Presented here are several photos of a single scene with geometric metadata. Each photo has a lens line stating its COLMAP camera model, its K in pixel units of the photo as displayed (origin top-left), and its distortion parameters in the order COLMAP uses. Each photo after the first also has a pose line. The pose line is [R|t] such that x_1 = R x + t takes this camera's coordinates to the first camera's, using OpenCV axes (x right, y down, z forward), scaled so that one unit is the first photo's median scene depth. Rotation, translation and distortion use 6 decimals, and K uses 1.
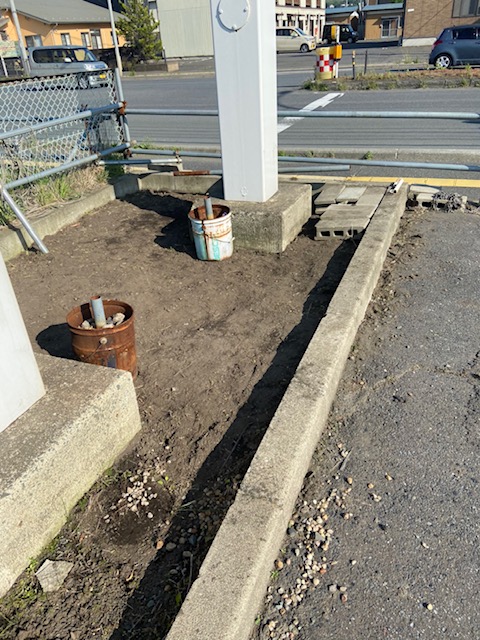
lens RADIAL K [[491.0, 0, 244.2], [0, 491.0, 315.8], [0, 0, 1]] dist [0.144479, -0.190909]
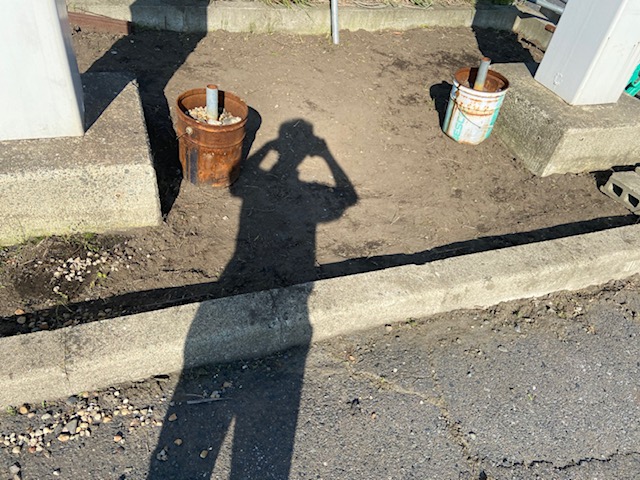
lens RADIAL K [[491.0, 0, 320.0], [0, 491.0, 240.0], [0, 0, 1]] dist [0.144479, -0.190909]
pose [[0.649900, 0.608466, -0.455411, 0.343921], [-0.513082, 0.793311, 0.327727, -0.174751], [0.560693, 0.020674, 0.827765, 0.280528]]
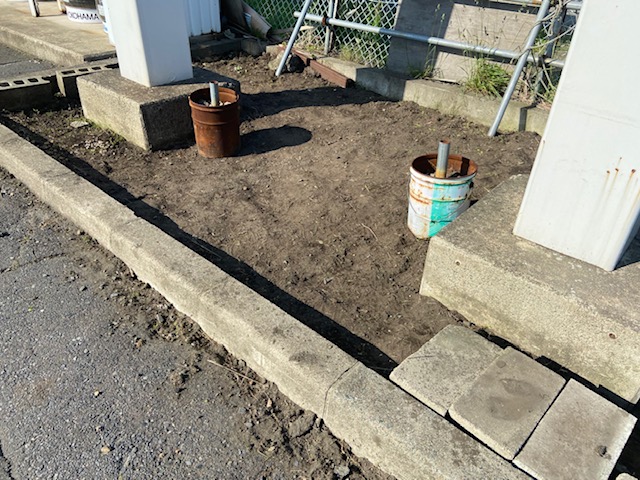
lens RADIAL K [[491.0, 0, 320.0], [0, 491.0, 240.0], [0, 0, 1]] dist [0.144479, -0.190909]
pose [[-0.357377, 0.555888, -0.750513, 0.658427], [-0.463897, 0.591795, 0.659226, -0.630921], [0.810606, 0.583753, 0.046381, 1.127166]]
